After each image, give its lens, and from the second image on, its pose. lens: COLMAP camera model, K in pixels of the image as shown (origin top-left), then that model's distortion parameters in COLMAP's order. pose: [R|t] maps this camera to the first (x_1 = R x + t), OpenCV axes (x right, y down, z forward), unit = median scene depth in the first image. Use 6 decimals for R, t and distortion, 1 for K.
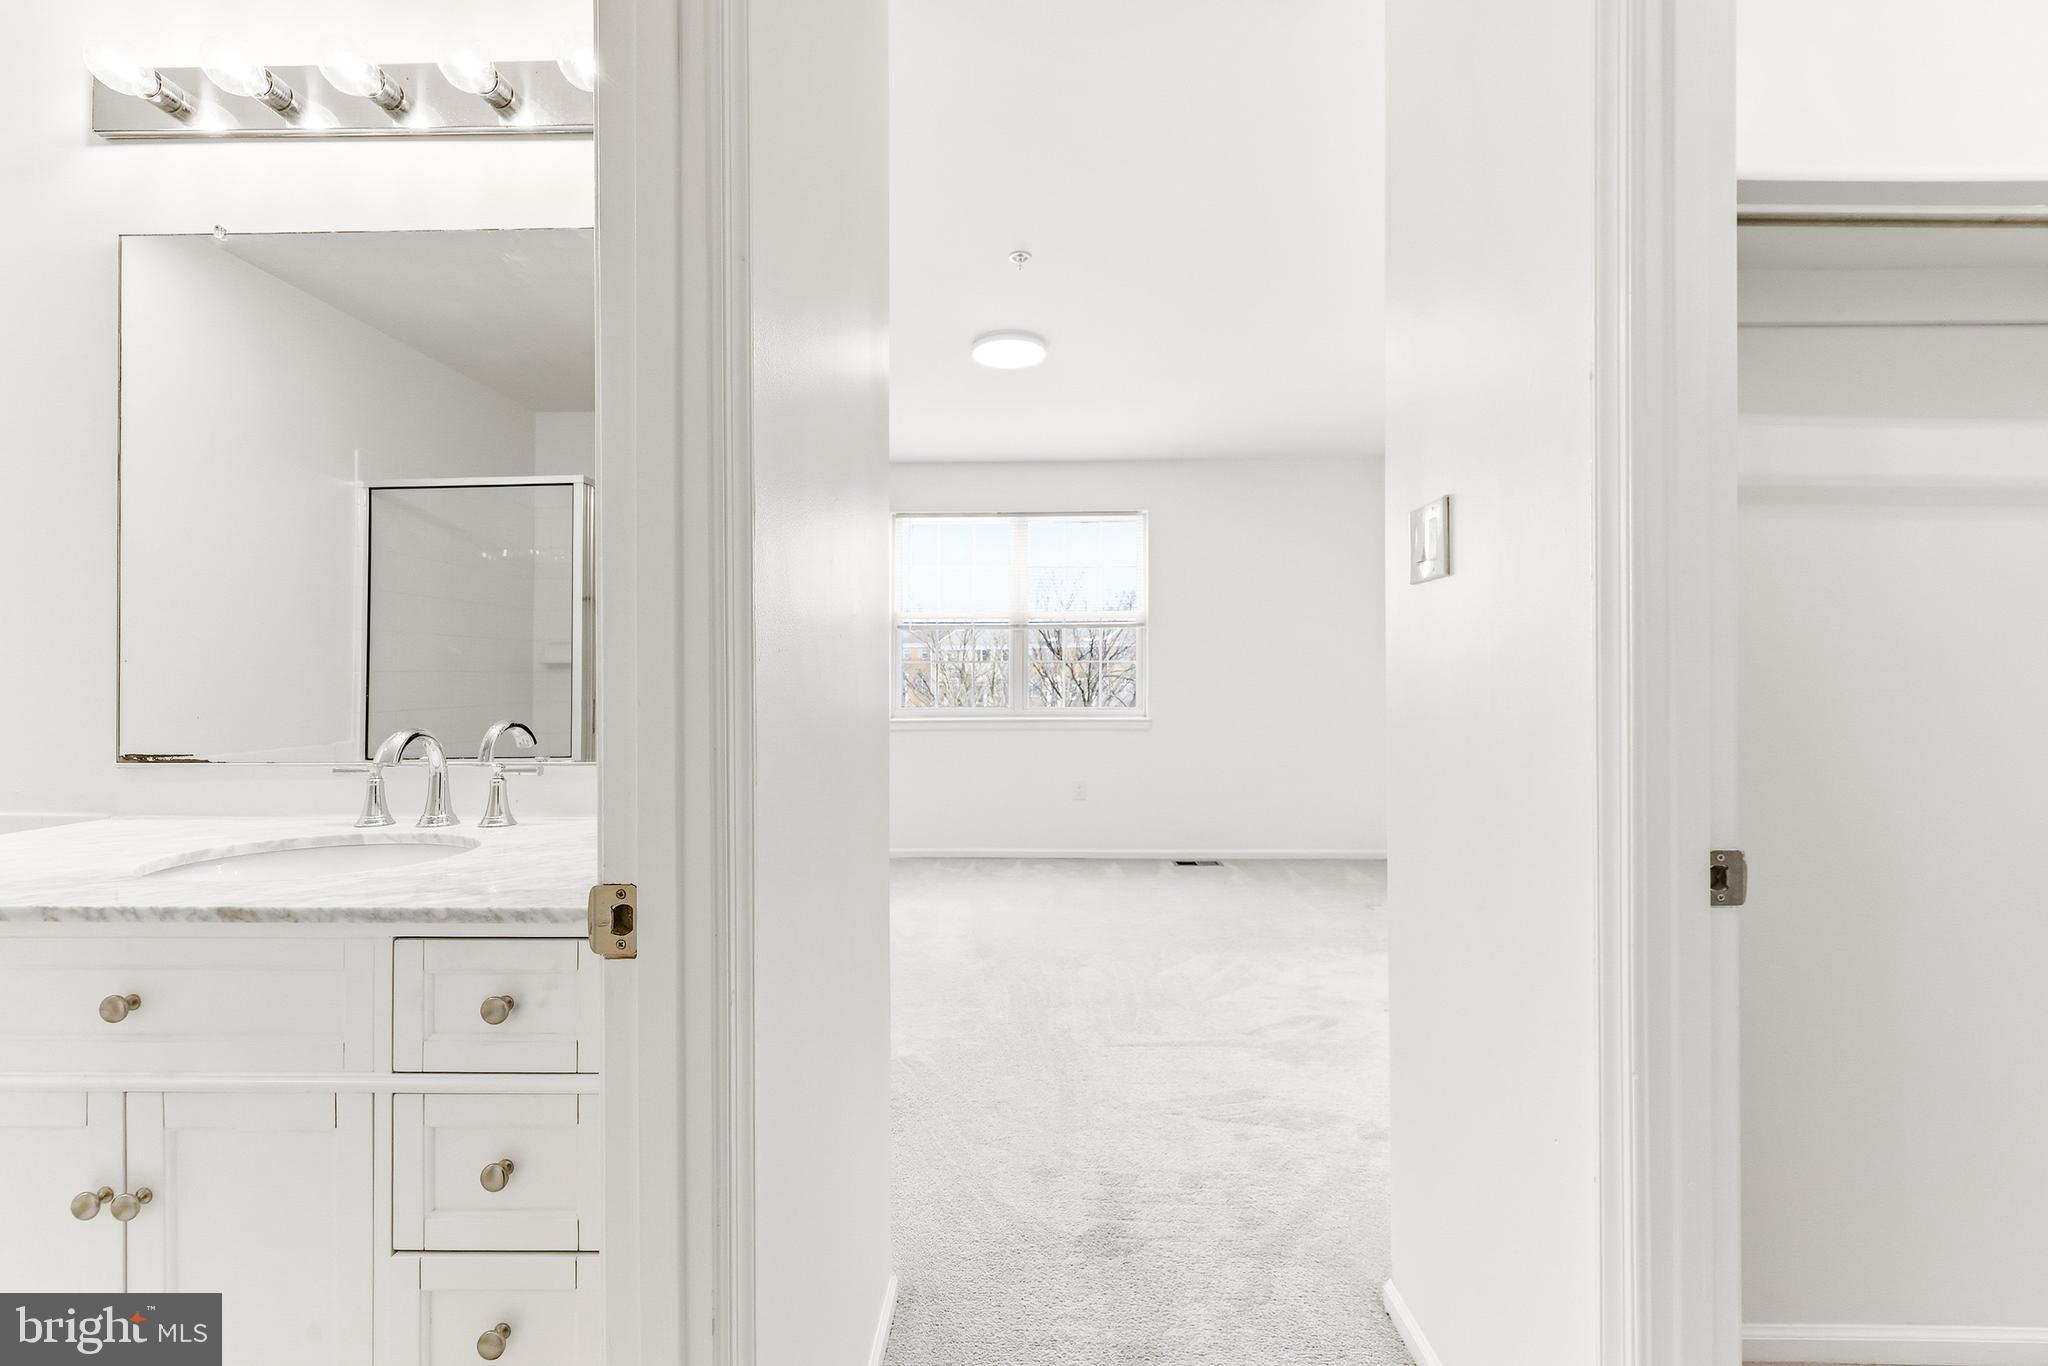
lens RADIAL K [[844.8, 0, 1032.8], [0, 844.8, 669.0], [0, 0, 1]] dist [0.000023, 0.000043]
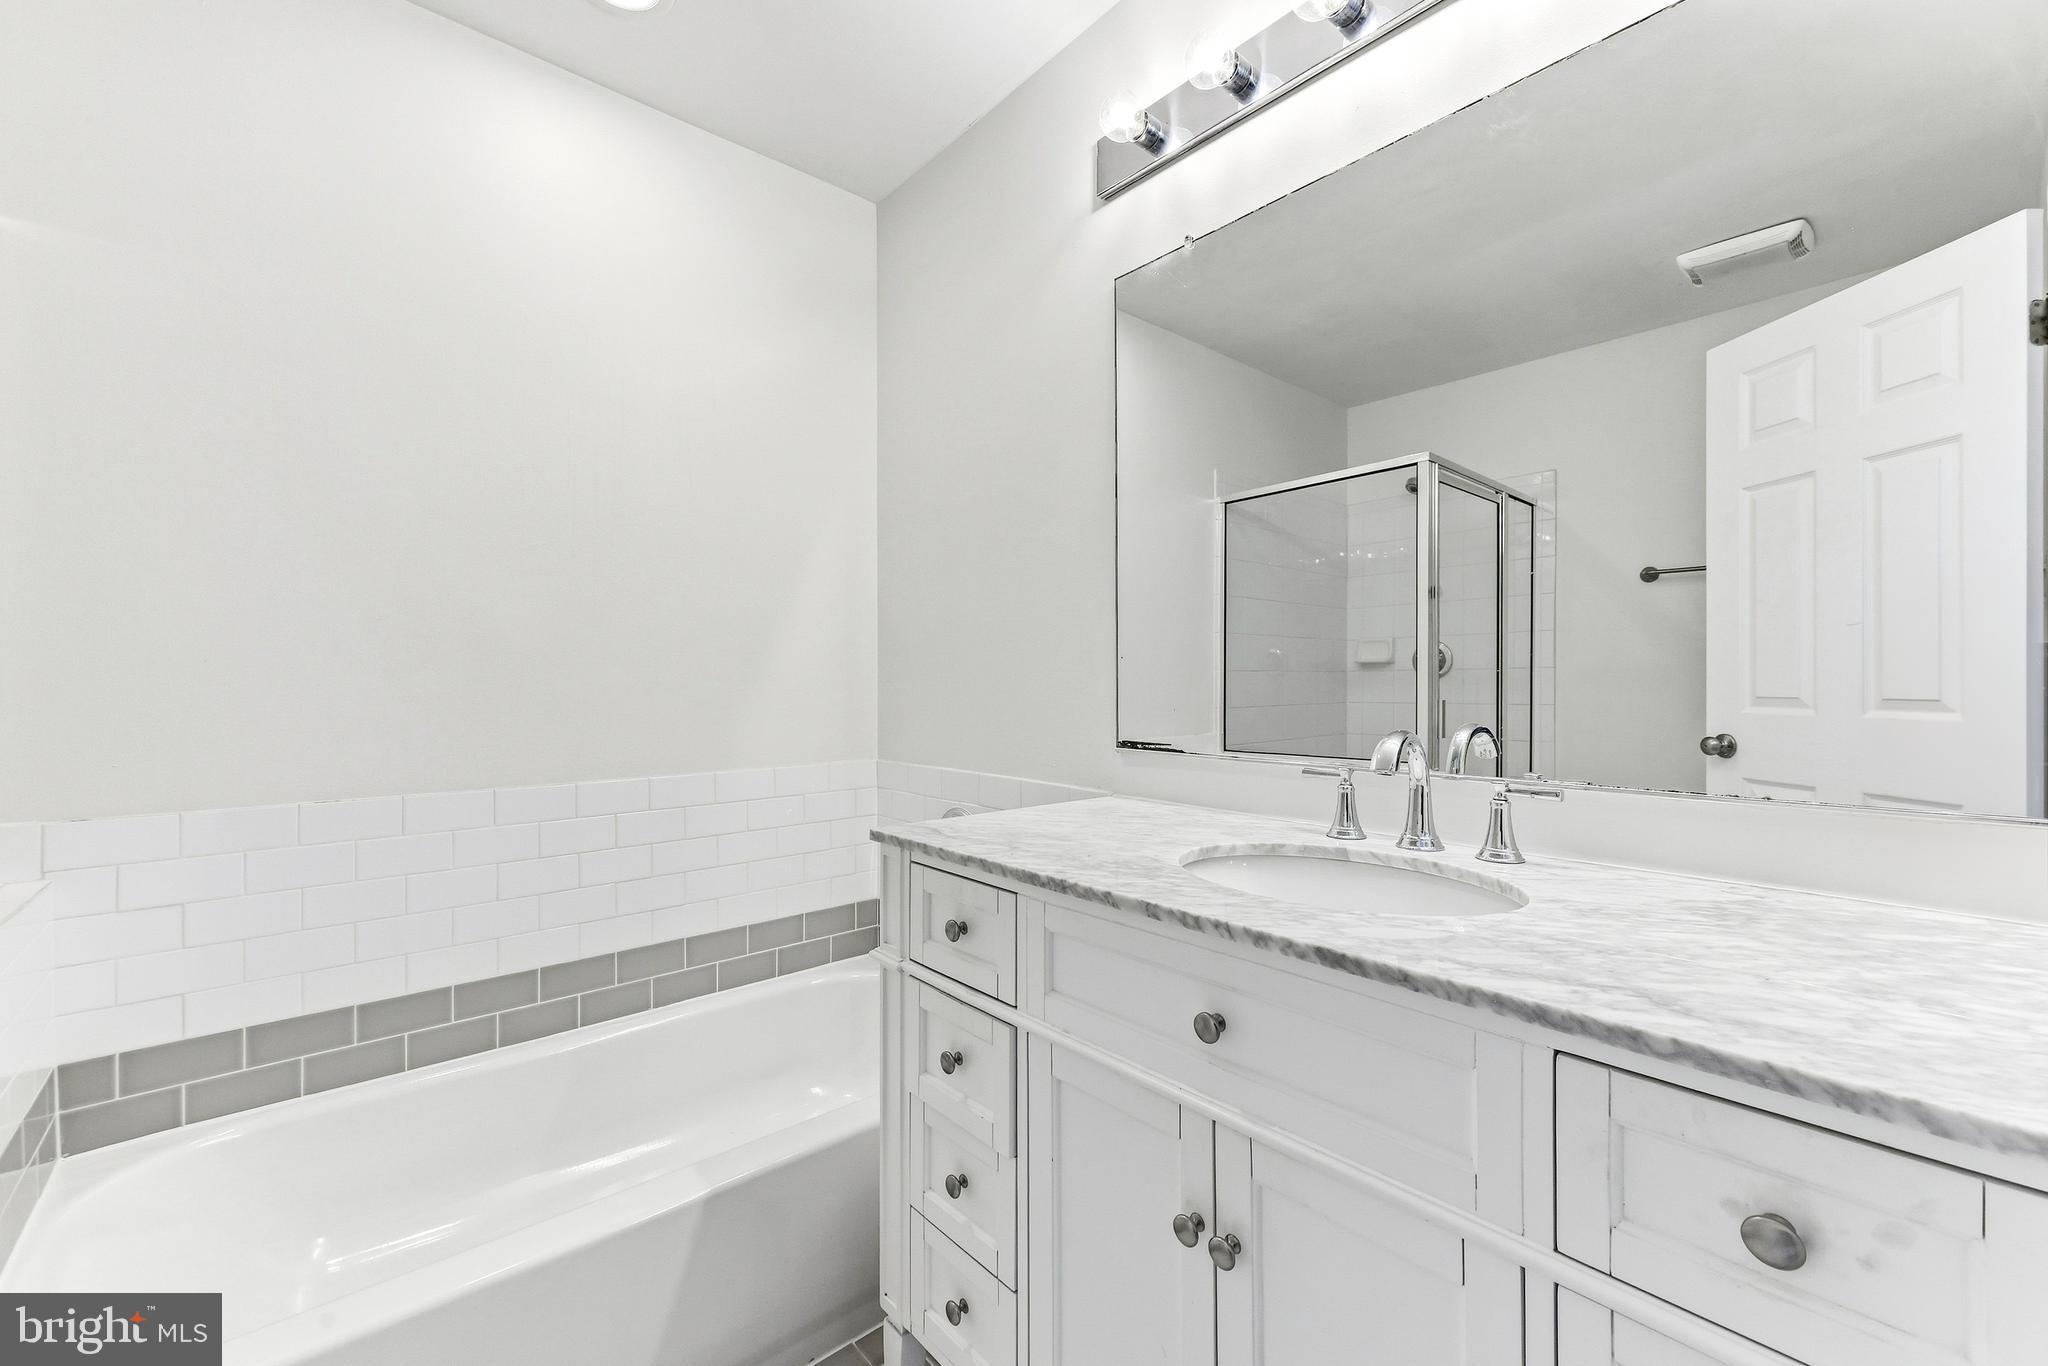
lens RADIAL K [[835.0, 0, 1017.7], [0, 835.0, 685.5], [0, 0, 1]] dist [-0.001572, 0.000170]
pose [[0.671821, 0.007485, -0.740675, -0.553694], [0.004833, 0.999883, 0.014488, 0.017595], [0.740697, -0.013313, 0.671707, 0.244321]]
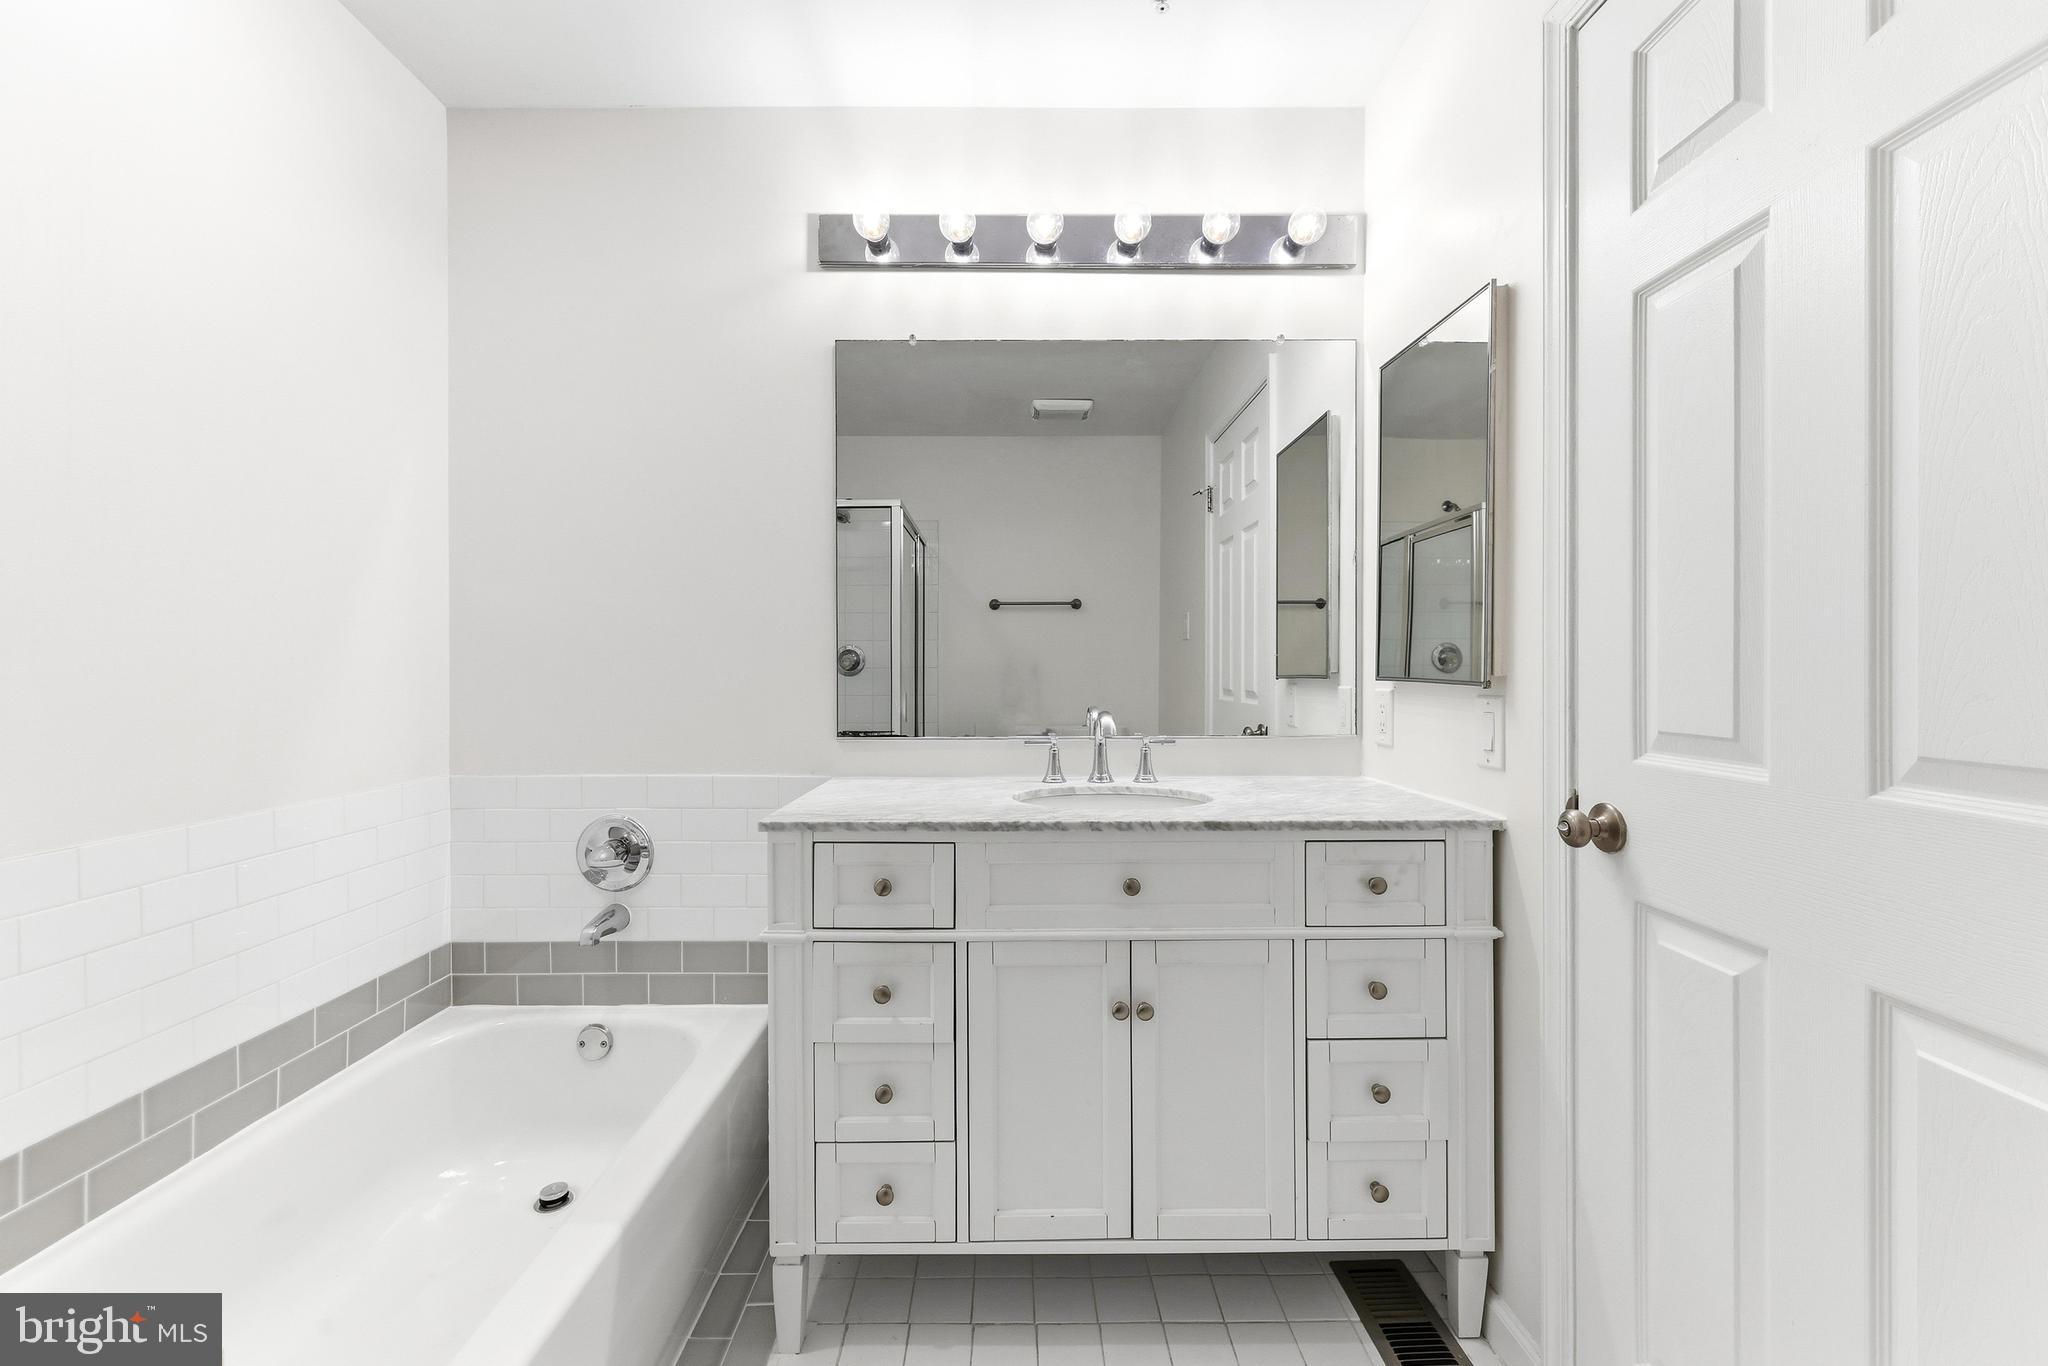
lens RADIAL K [[828.5, 0, 1024.0], [0, 828.5, 683.0], [0, 0, 1]] dist [-0.000247, -0.000192]
pose [[0.999543, 0.001332, 0.030201, -1.323937], [-0.002038, 0.999725, 0.023347, -0.010915], [-0.030162, -0.023398, 0.999271, -0.516296]]
